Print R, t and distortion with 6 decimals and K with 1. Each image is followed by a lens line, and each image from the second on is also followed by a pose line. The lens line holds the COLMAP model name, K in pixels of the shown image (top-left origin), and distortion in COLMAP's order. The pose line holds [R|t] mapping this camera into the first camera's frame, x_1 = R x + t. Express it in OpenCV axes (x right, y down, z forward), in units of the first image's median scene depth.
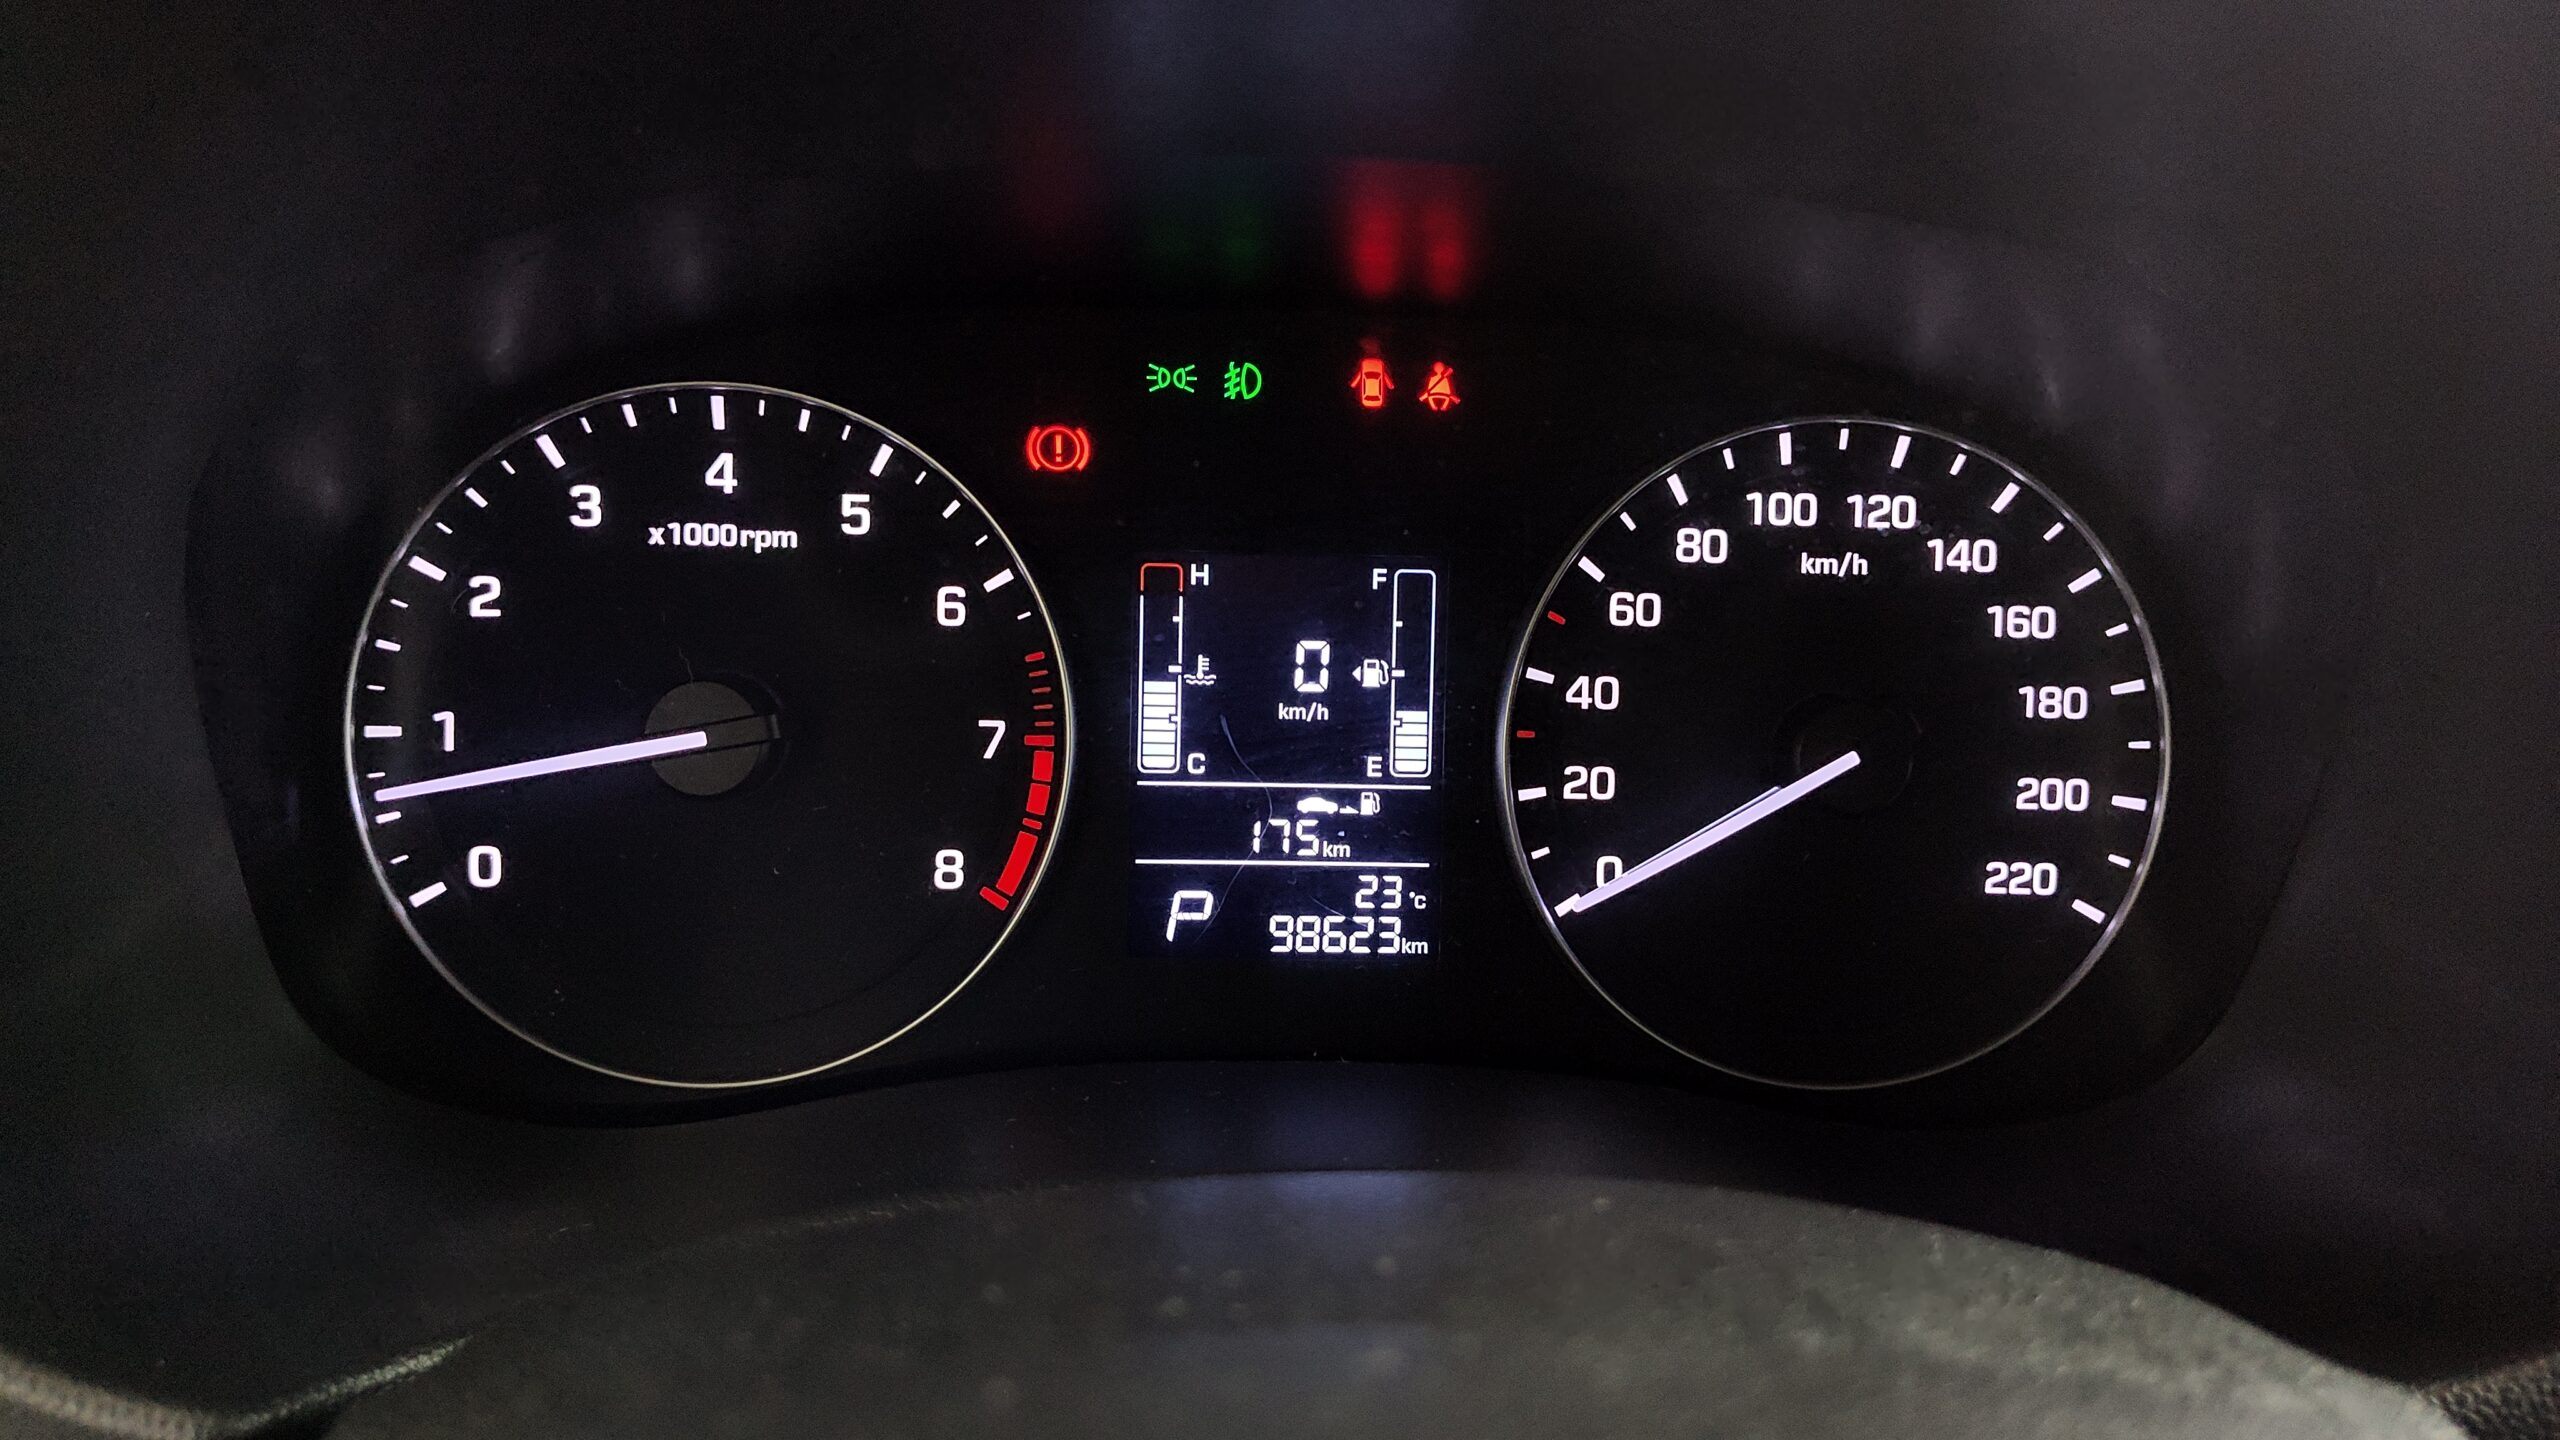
lens RADIAL K [[1772.9, 0, 1291.3], [0, 1772.9, 743.7], [0, 0, 1]] dist [0.042268, -0.064693]
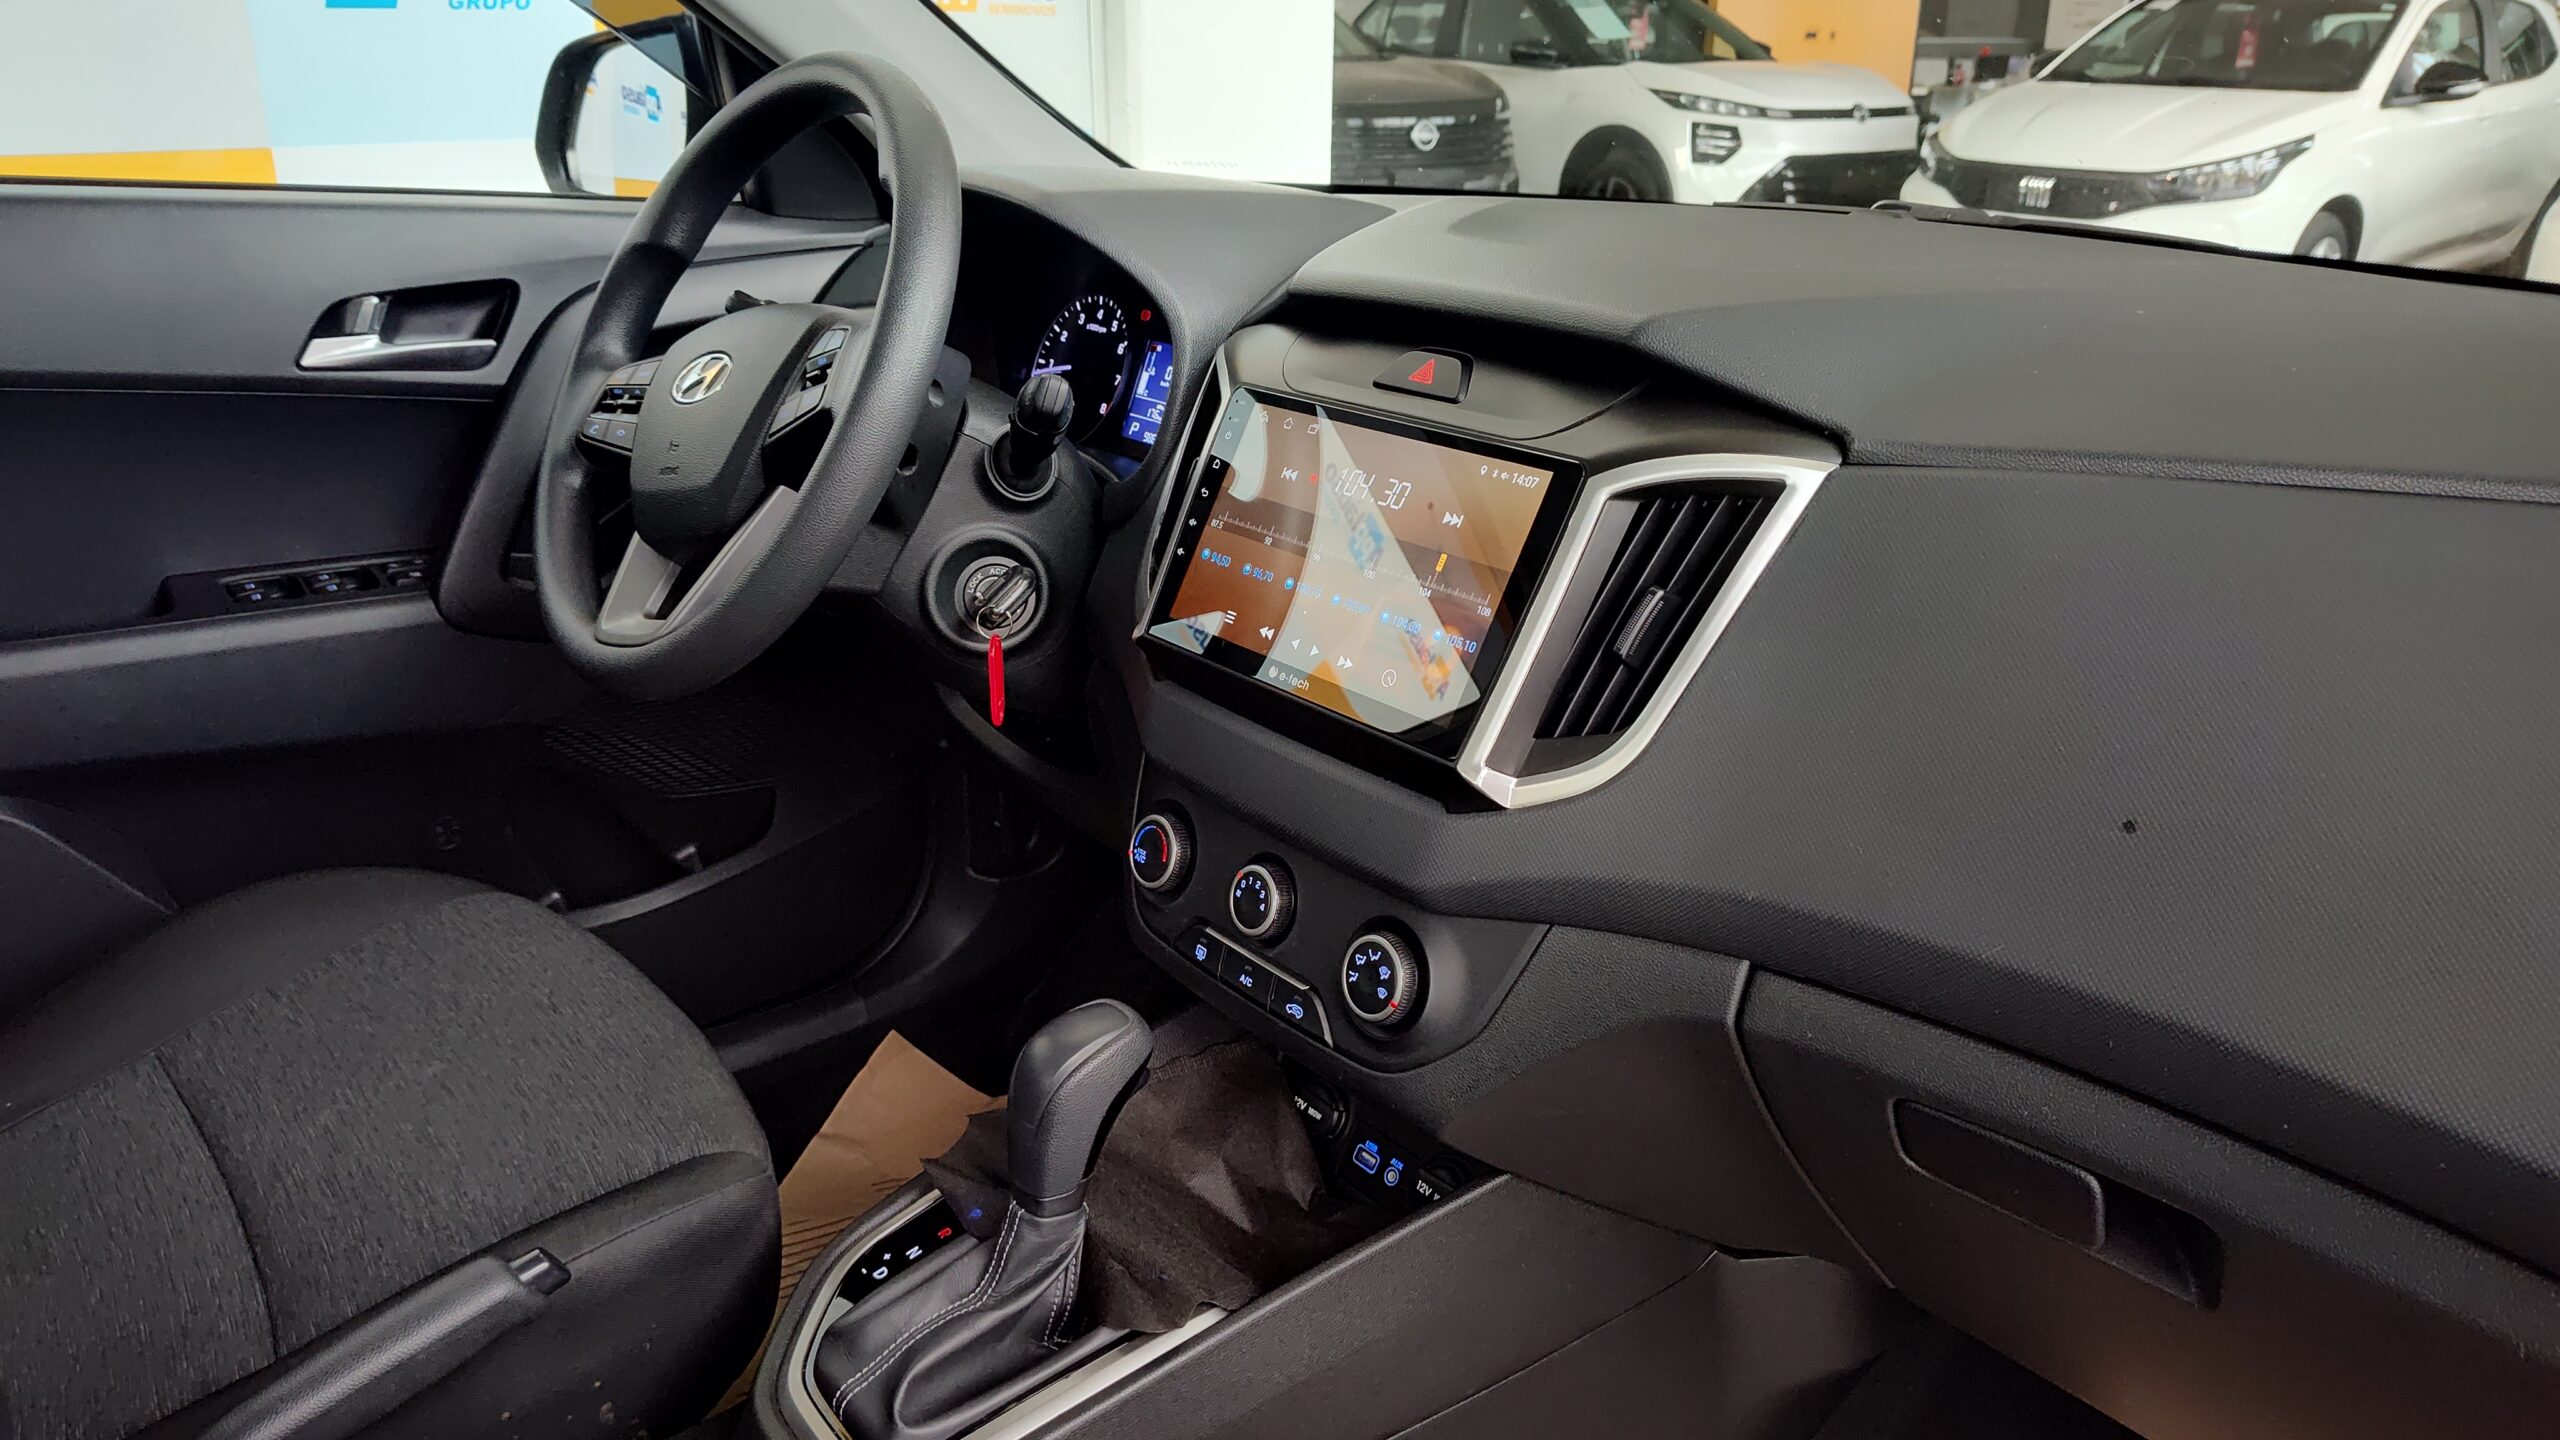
lens RADIAL K [[1772.9, 0, 1265.0], [0, 1772.9, 713.8], [0, 0, 1]] dist [0.042268, -0.064693]
pose [[0.576152, 0.249191, -0.778430, 3.483931], [-0.311421, 0.947479, 0.072810, 0.328340], [0.755689, 0.200470, 0.623495, -1.202208]]
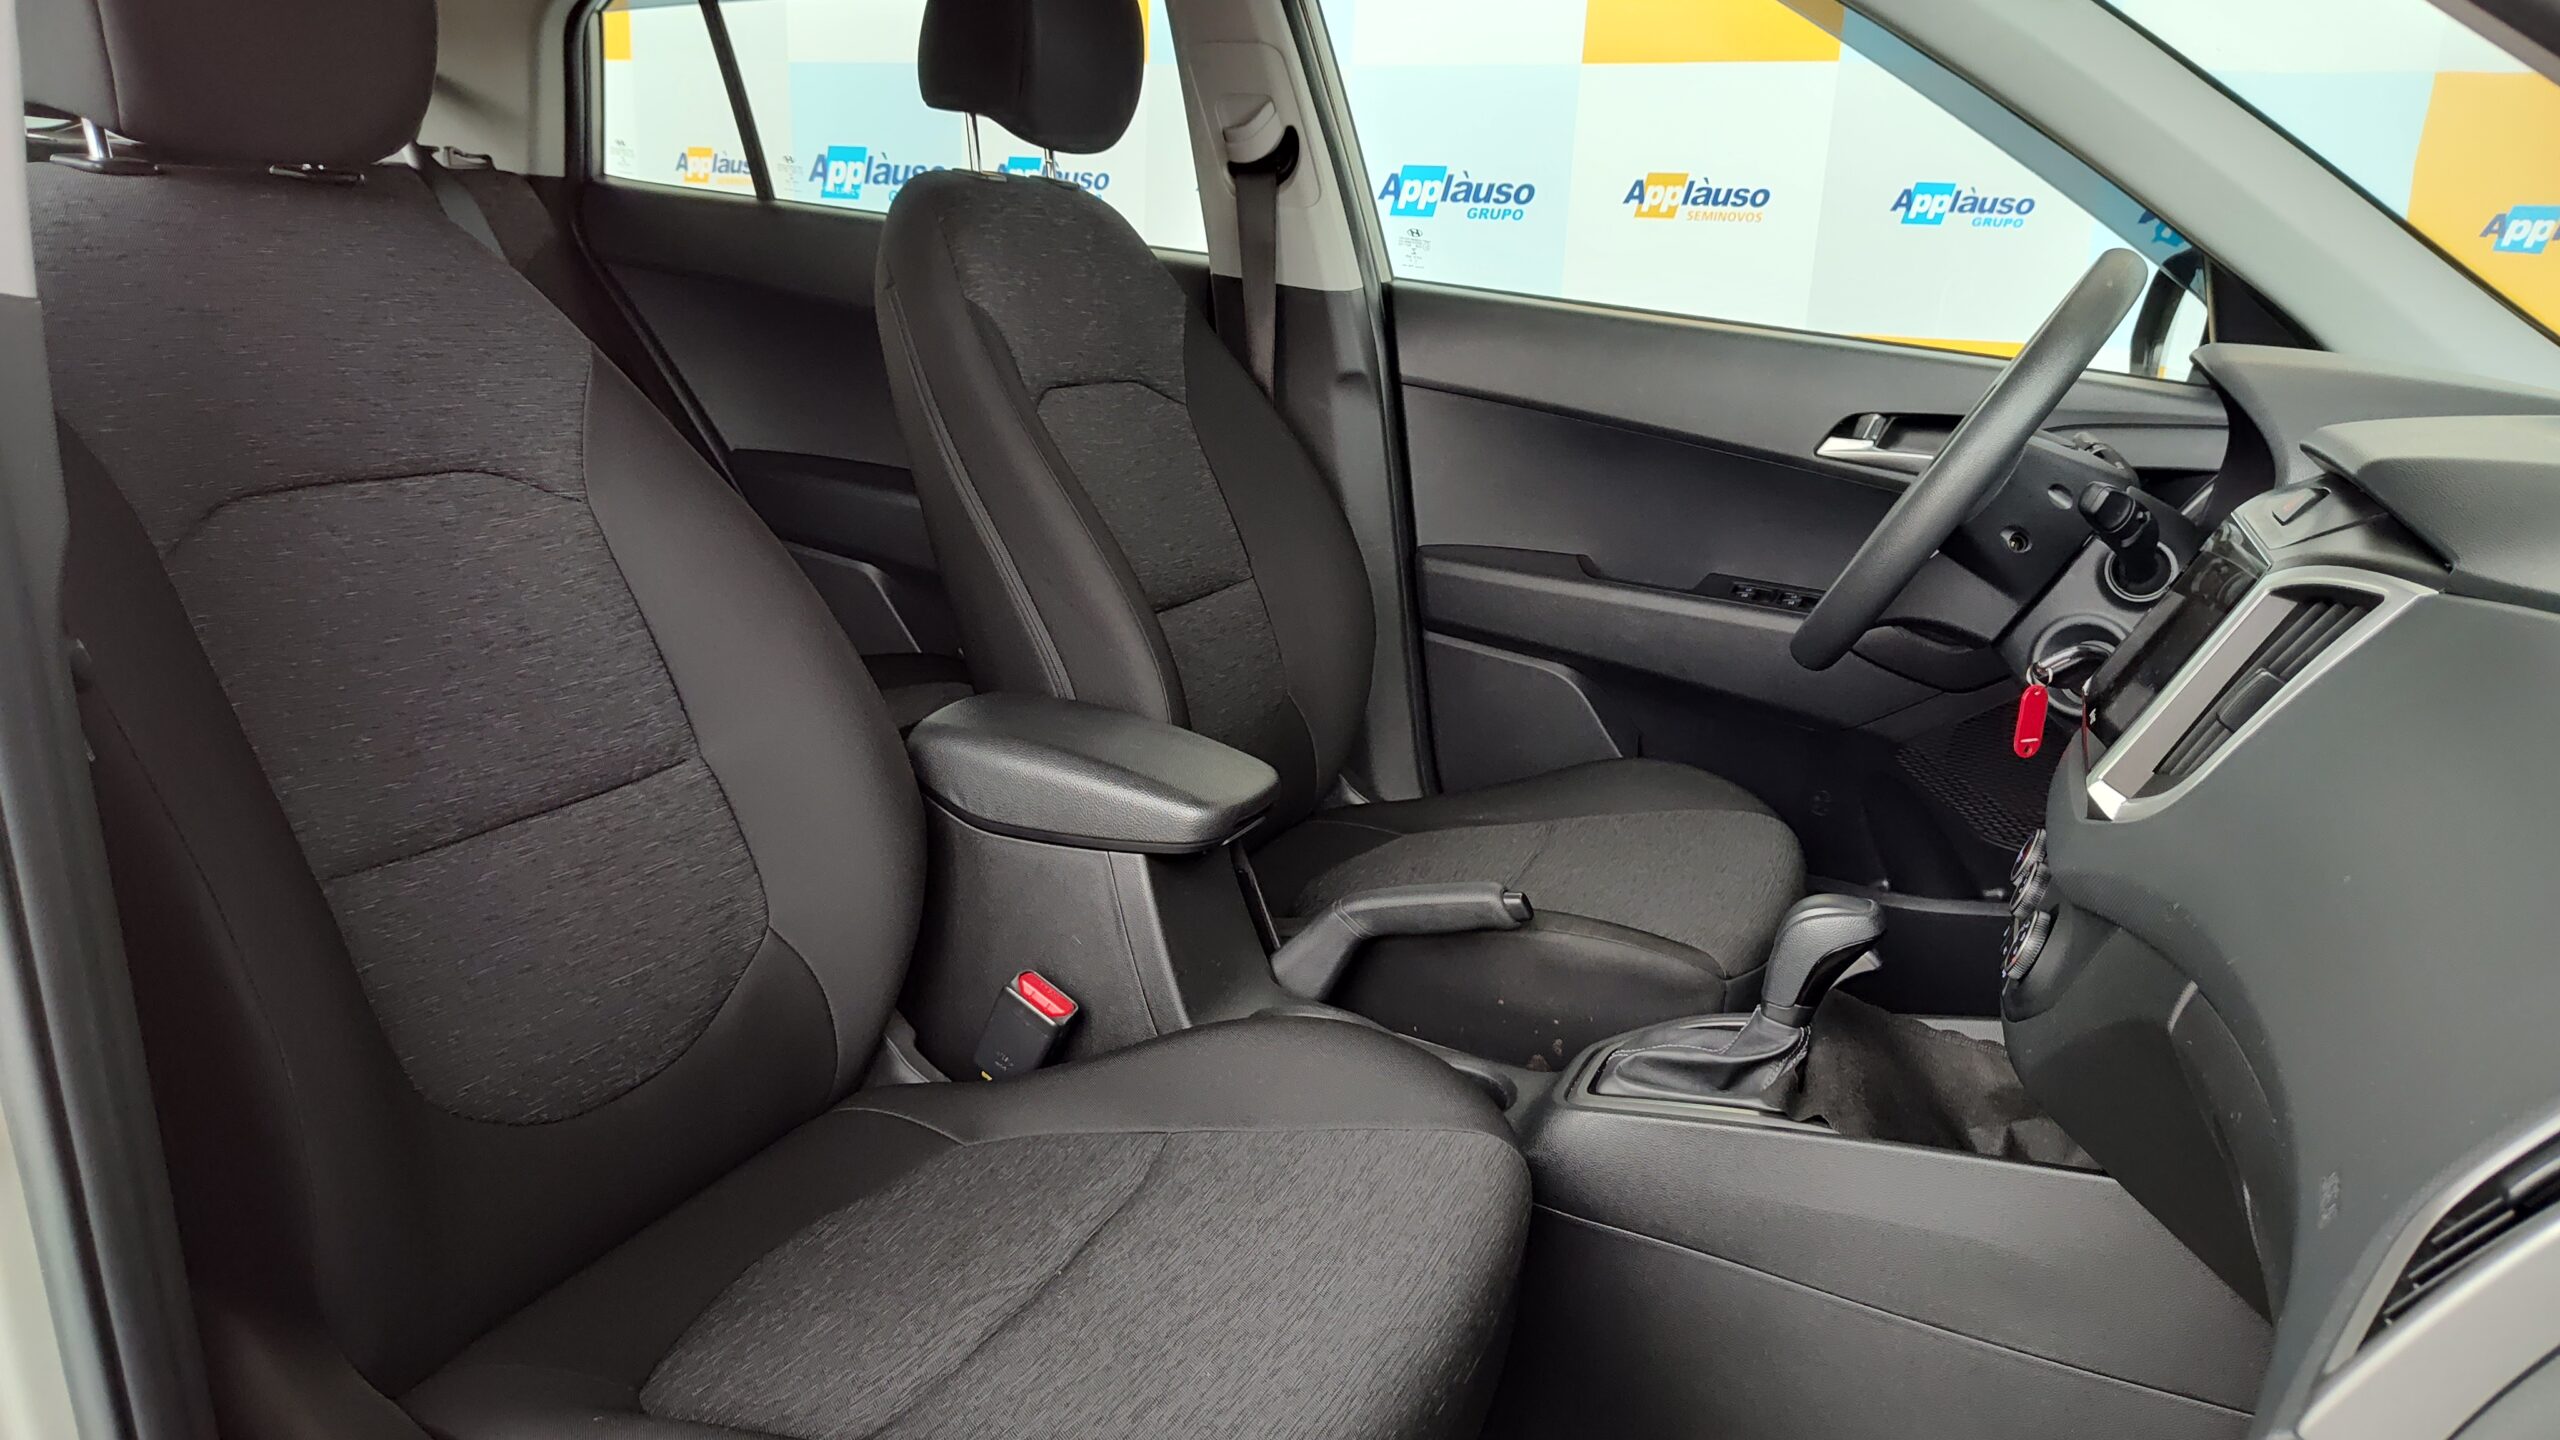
lens RADIAL K [[1772.9, 0, 1278.6], [0, 1772.9, 720.9], [0, 0, 1]] dist [0.042268, -0.064693]
pose [[-0.450070, 0.165447, -0.877533, 5.123076], [-0.420900, 0.827382, 0.371863, -0.162807], [0.787579, 0.536718, -0.302743, 0.378386]]
